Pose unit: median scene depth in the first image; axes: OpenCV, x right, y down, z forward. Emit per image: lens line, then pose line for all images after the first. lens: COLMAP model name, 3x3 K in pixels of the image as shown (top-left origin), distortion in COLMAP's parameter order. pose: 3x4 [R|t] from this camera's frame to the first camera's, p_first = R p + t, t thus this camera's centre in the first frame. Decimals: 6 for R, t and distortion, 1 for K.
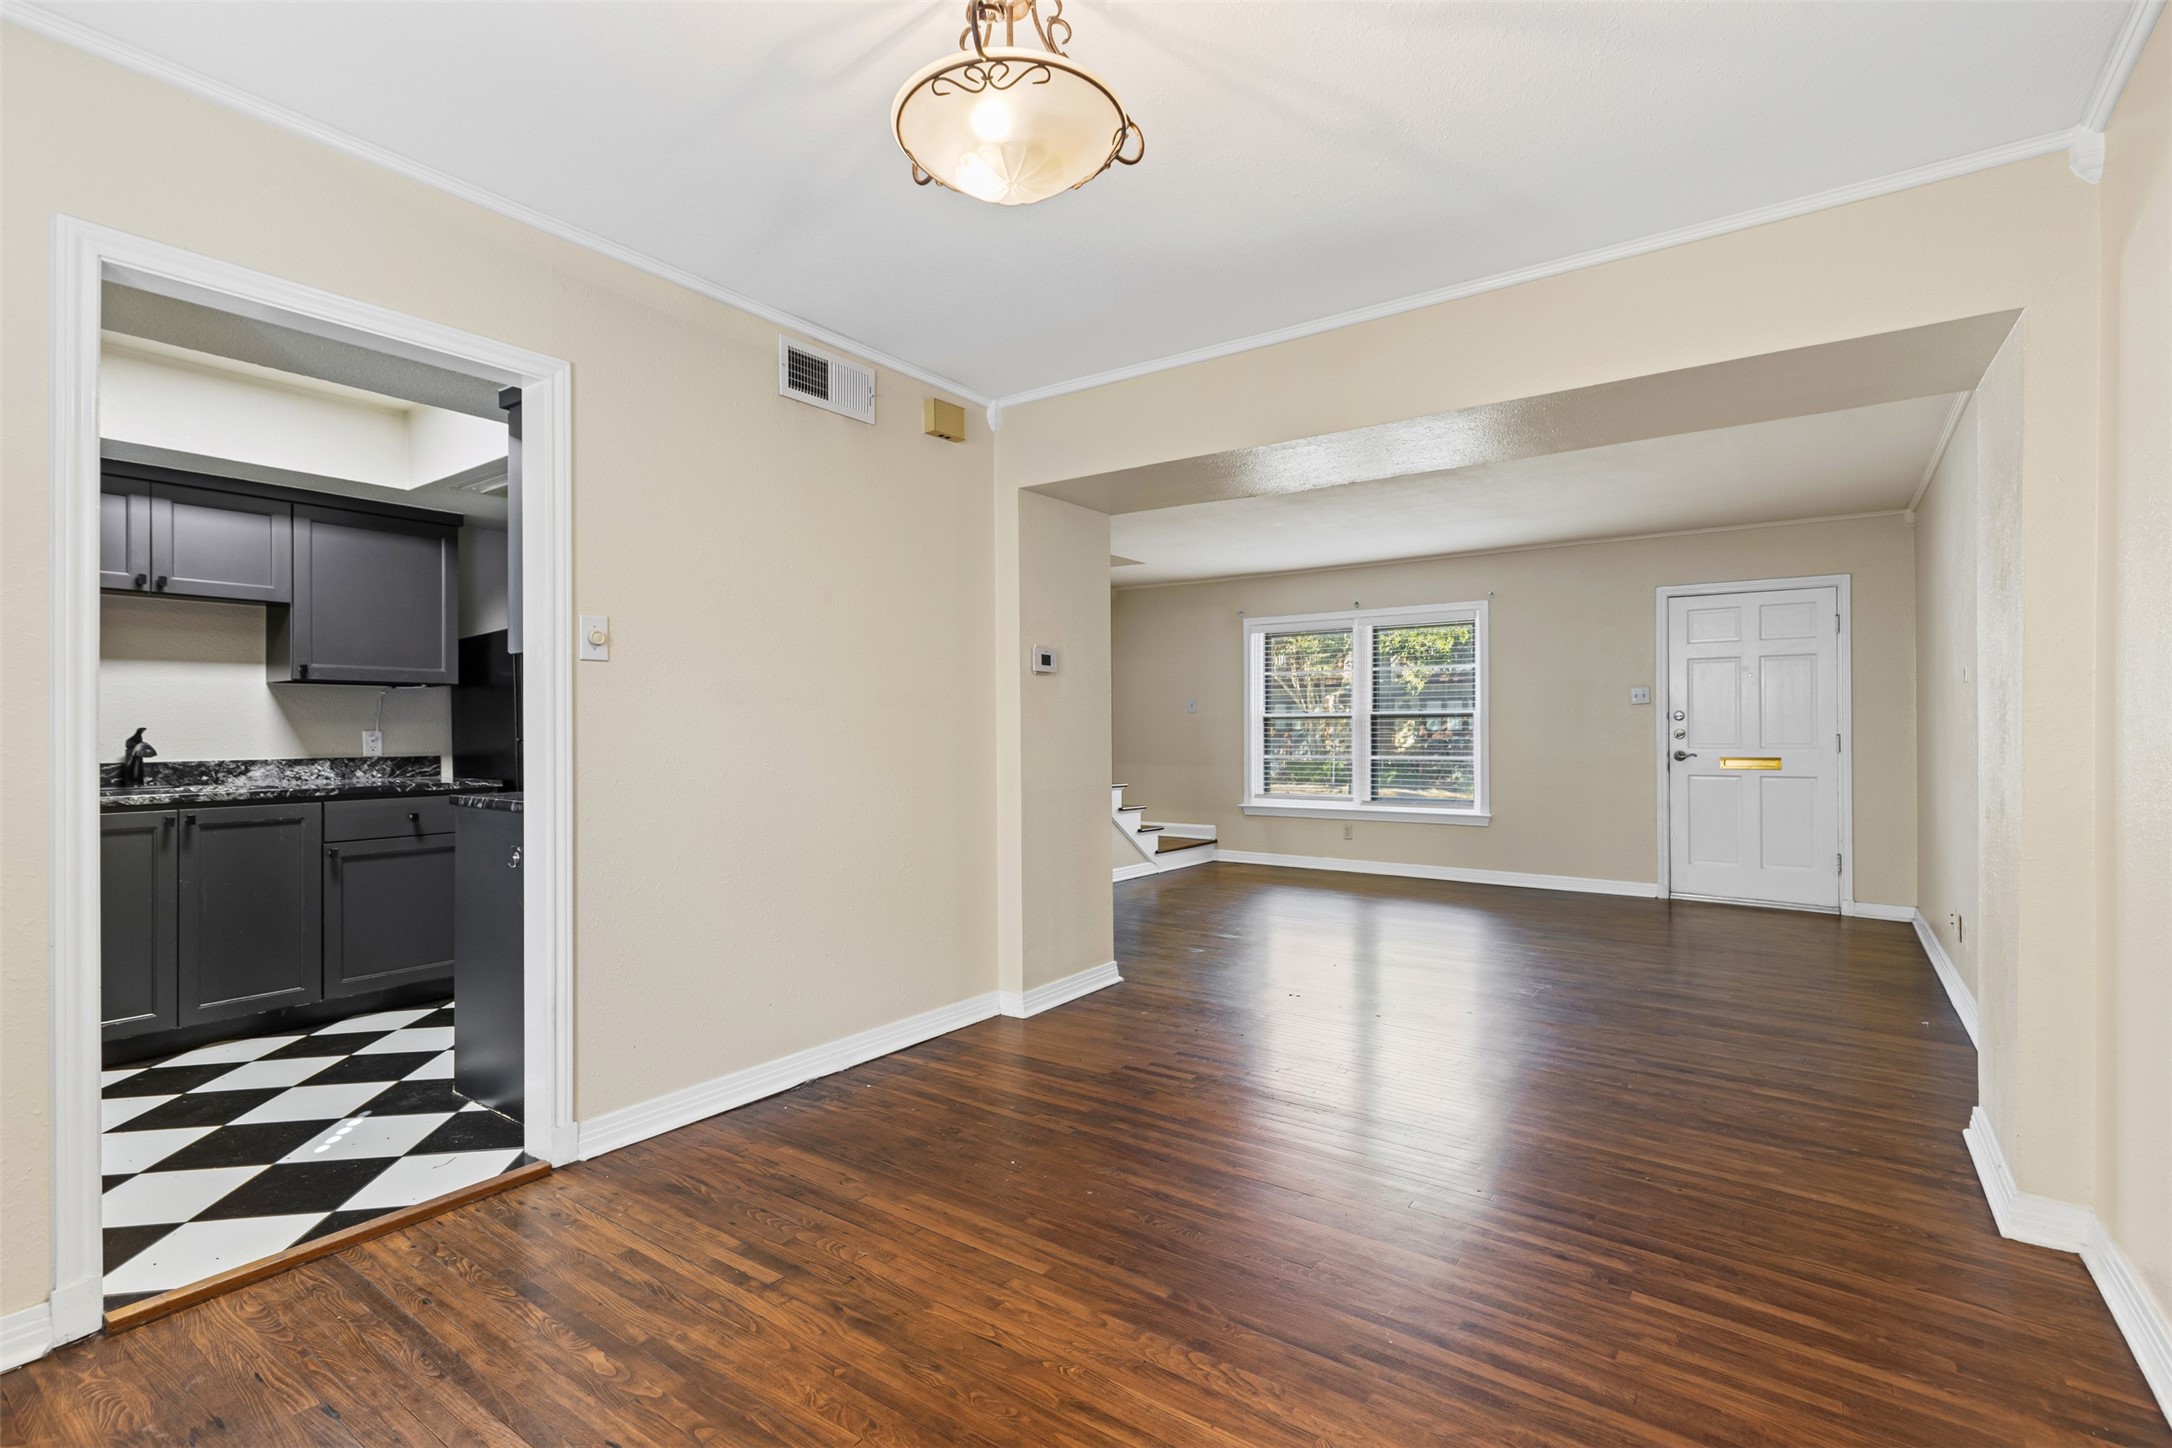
lens RADIAL K [[1004.8, 0, 1091.2], [0, 1004.8, 715.9], [0, 0, 1]] dist [0.011791, -0.000680]
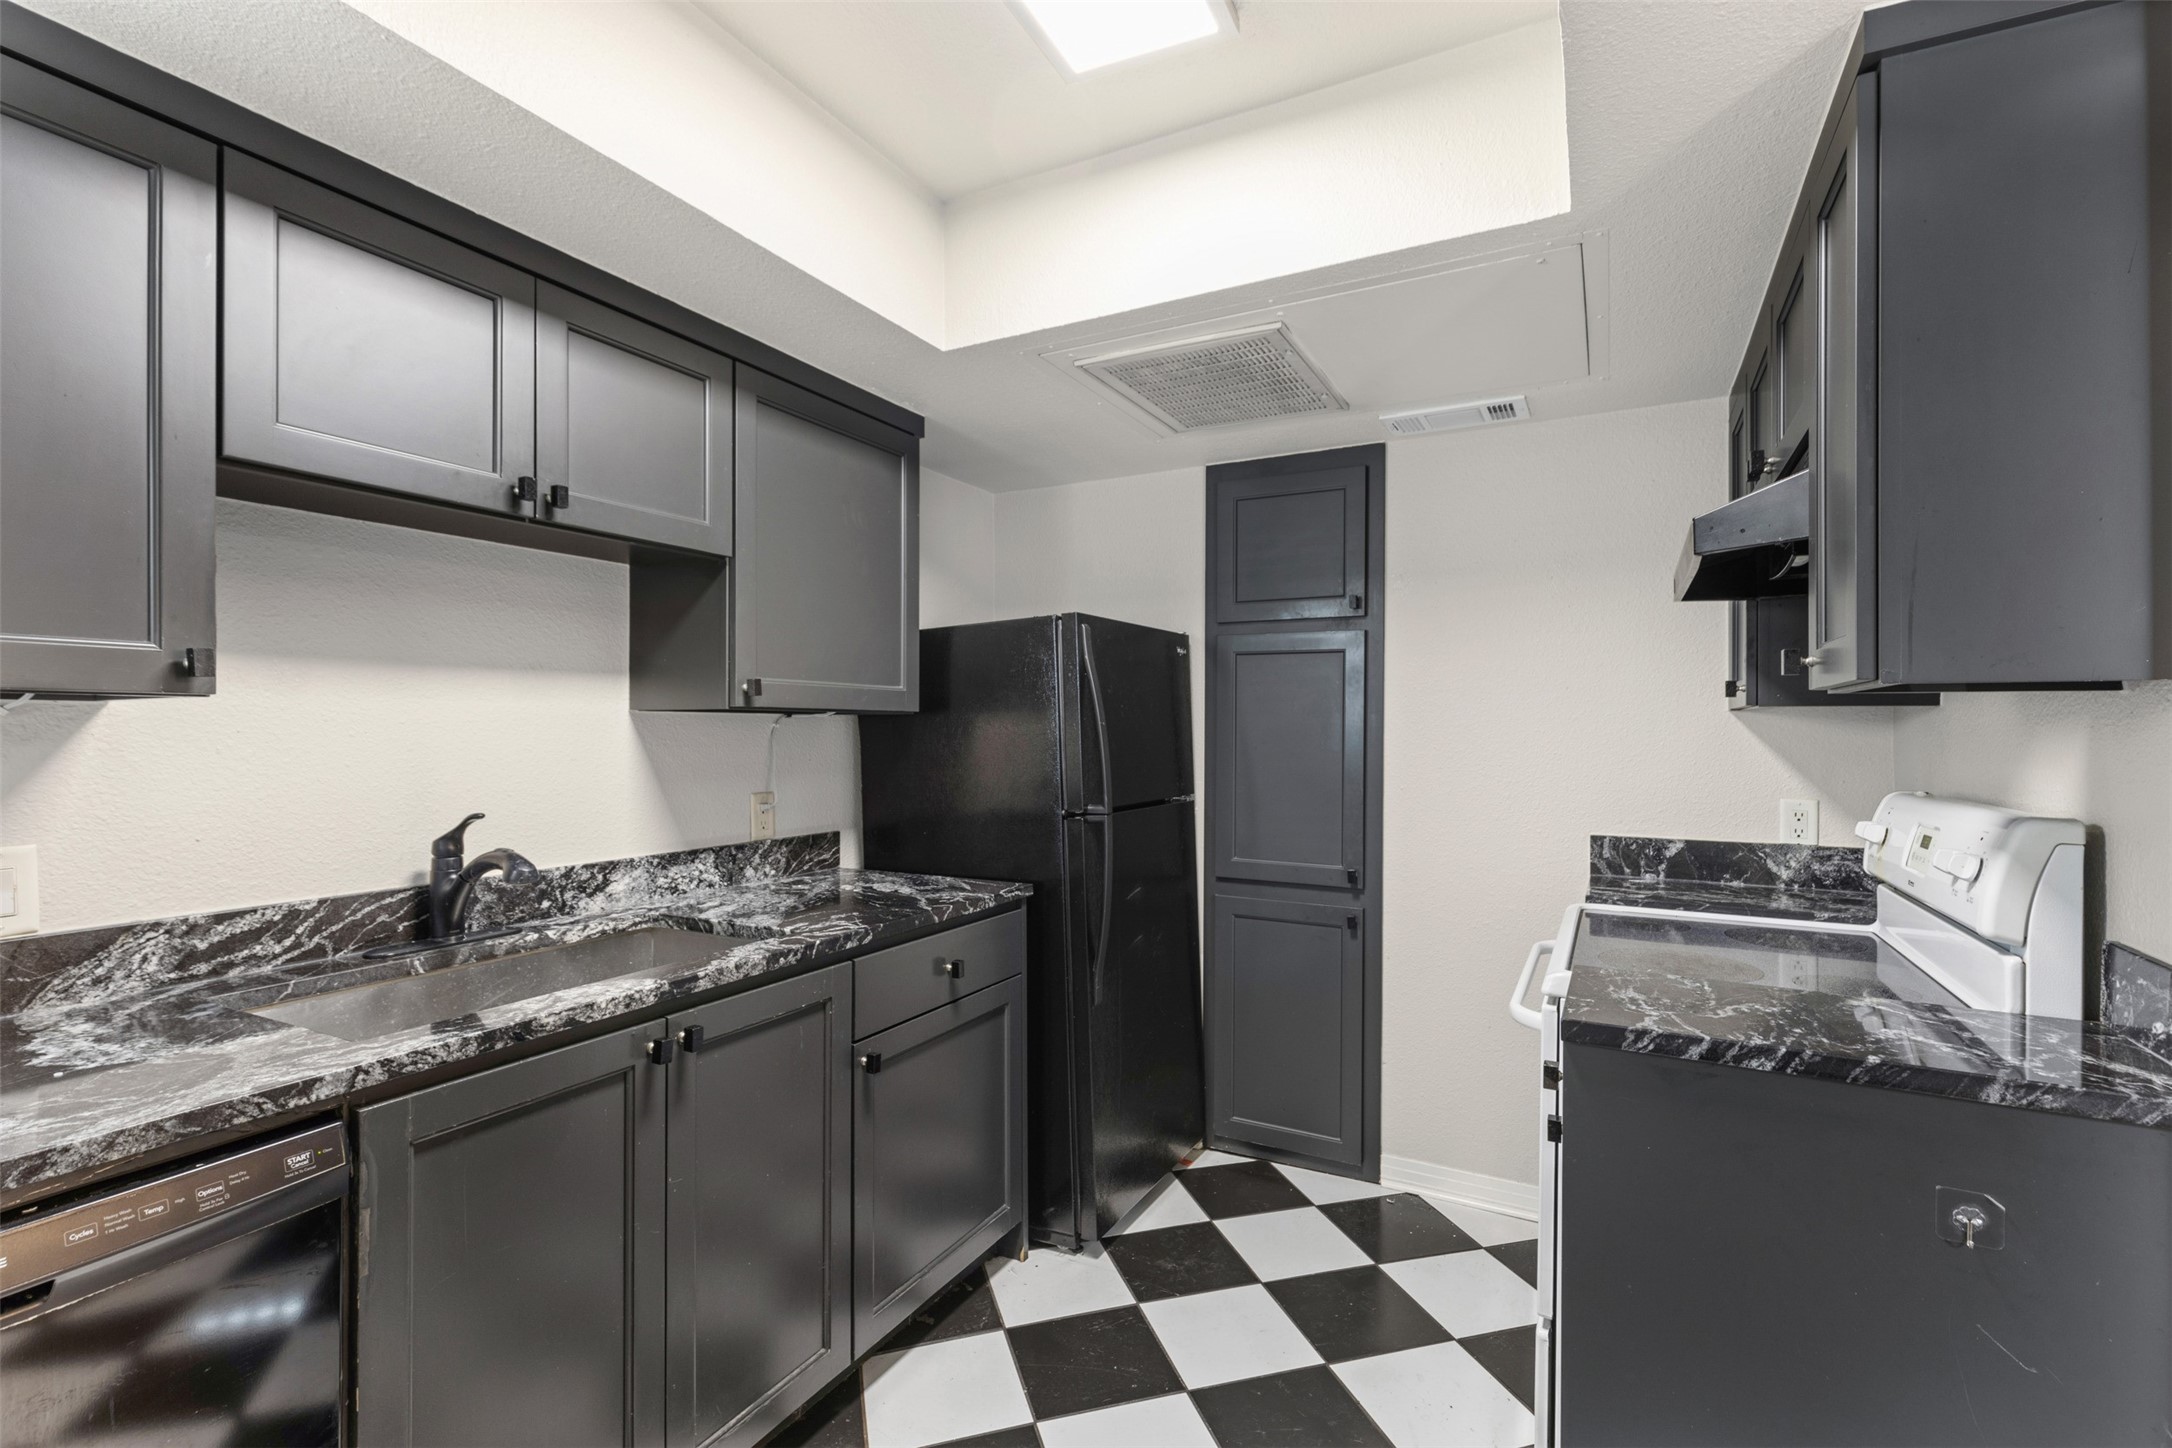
lens RADIAL K [[991.8, 0, 1091.0], [0, 991.8, 721.1], [0, 0, 1]] dist [0.011300, -0.001046]
pose [[0.990594, 0.005987, 0.136706, -0.672334], [-0.006763, 0.999964, 0.005209, -0.032788], [-0.136670, -0.006085, 0.990598, 0.476079]]
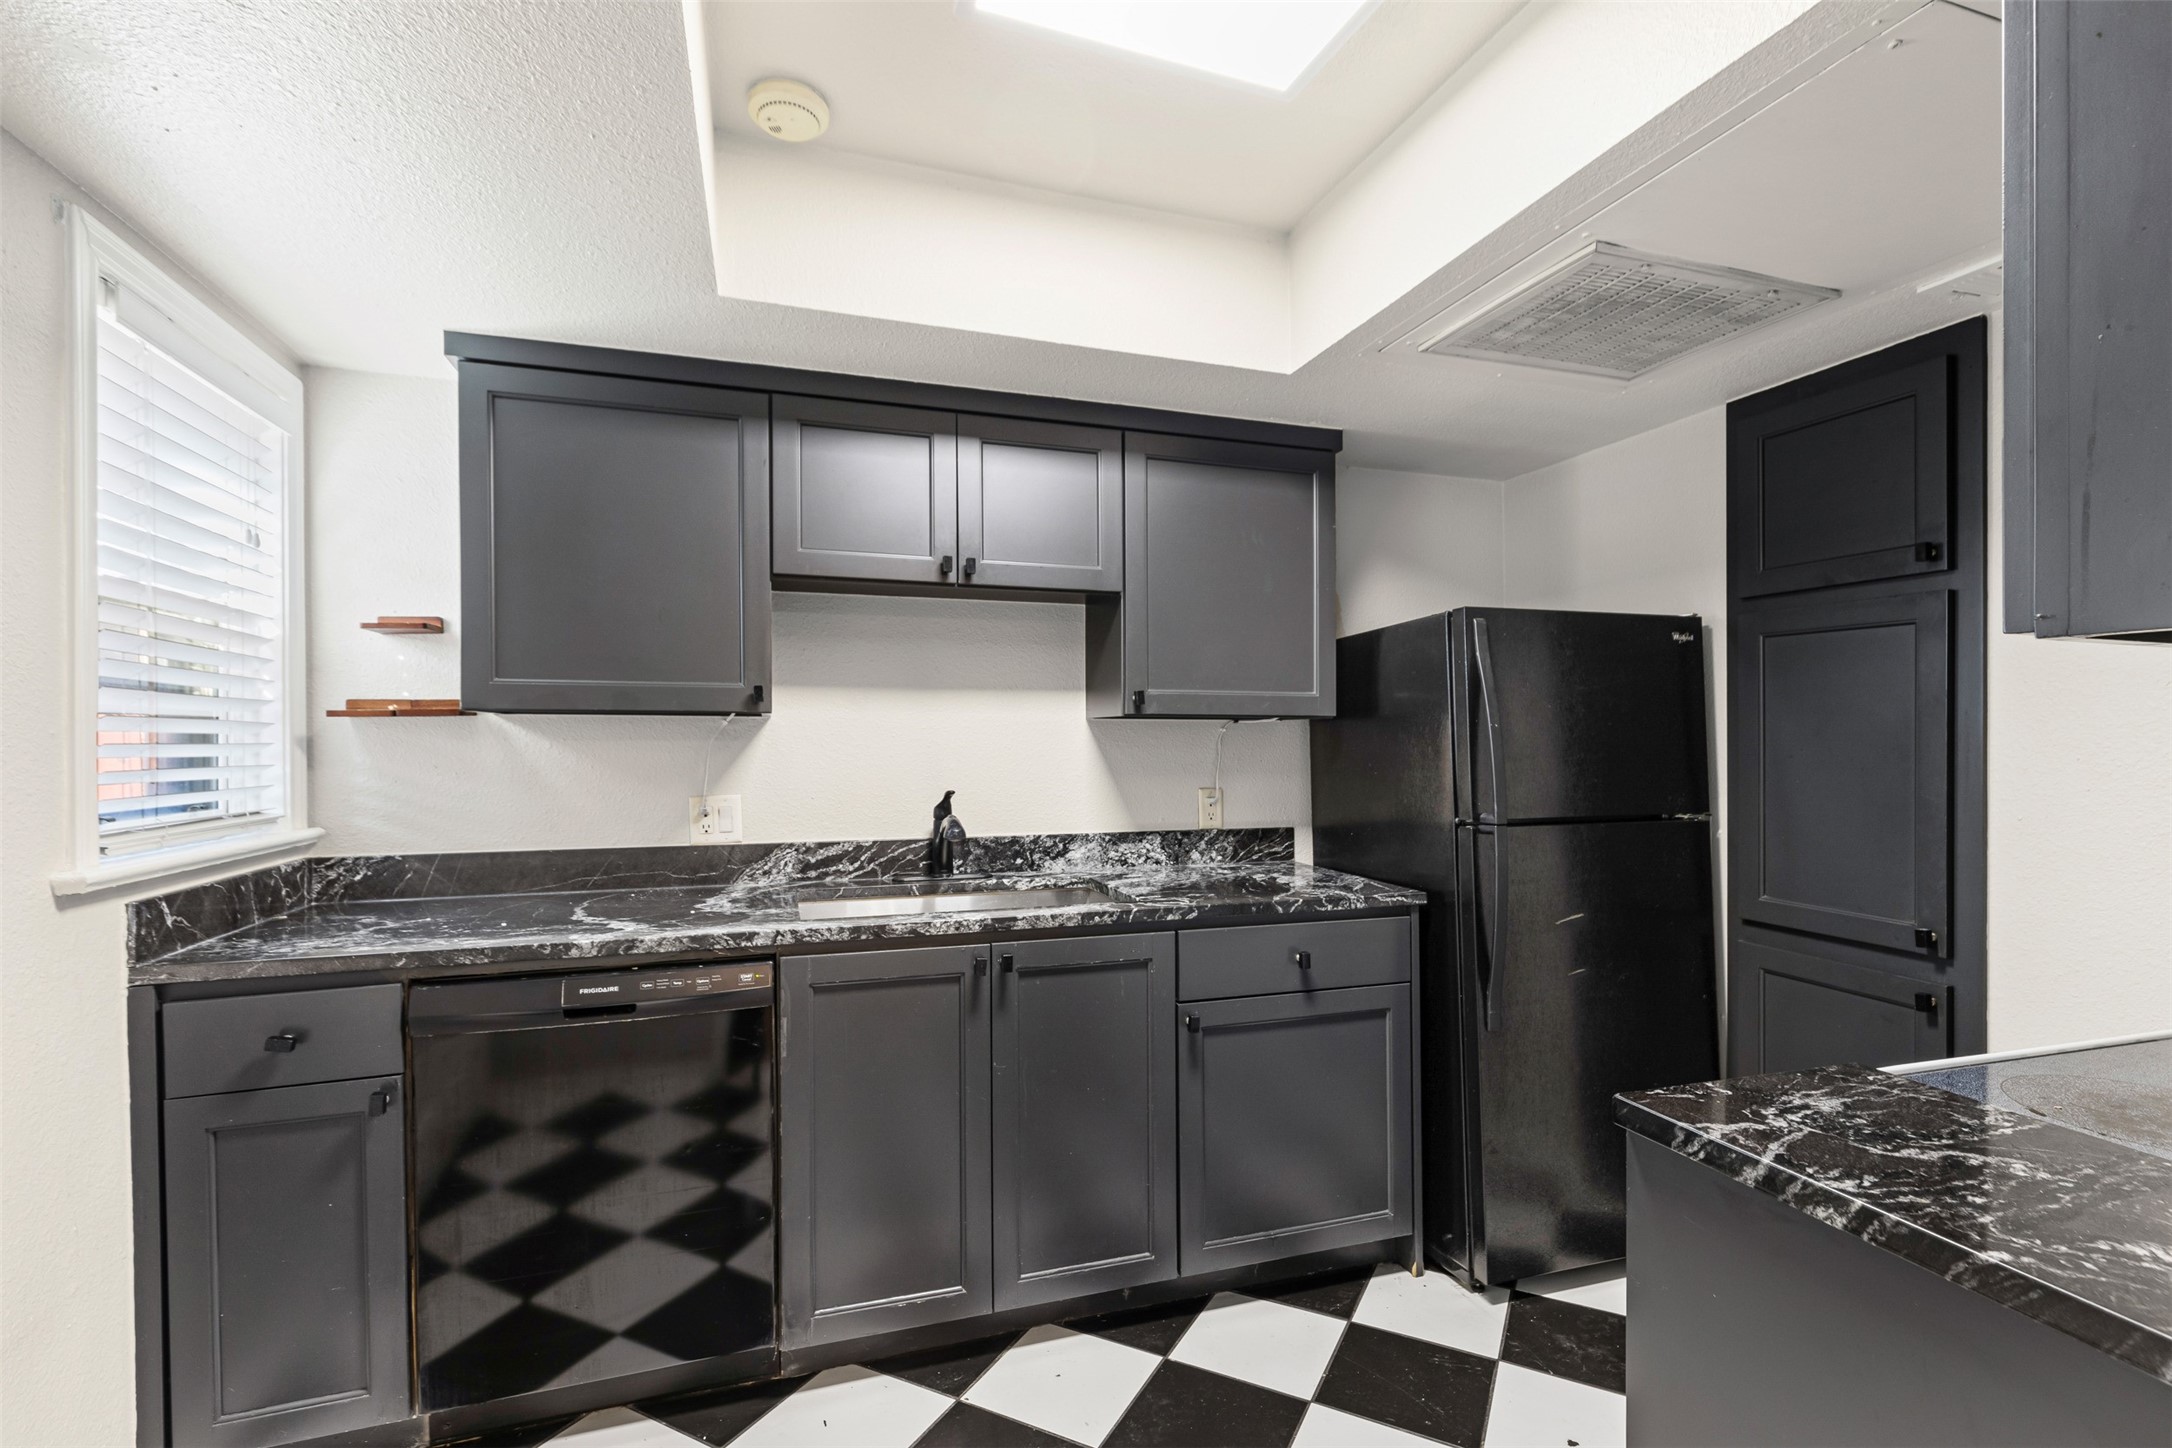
lens RADIAL K [[985.3, 0, 1087.0], [0, 985.3, 737.3], [0, 0, 1]] dist [0.012241, -0.000214]
pose [[0.805608, 0.005023, -0.592428, -0.444493], [0.004089, 0.999893, 0.014037, -0.030454], [0.592435, -0.013731, 0.805501, 0.493292]]
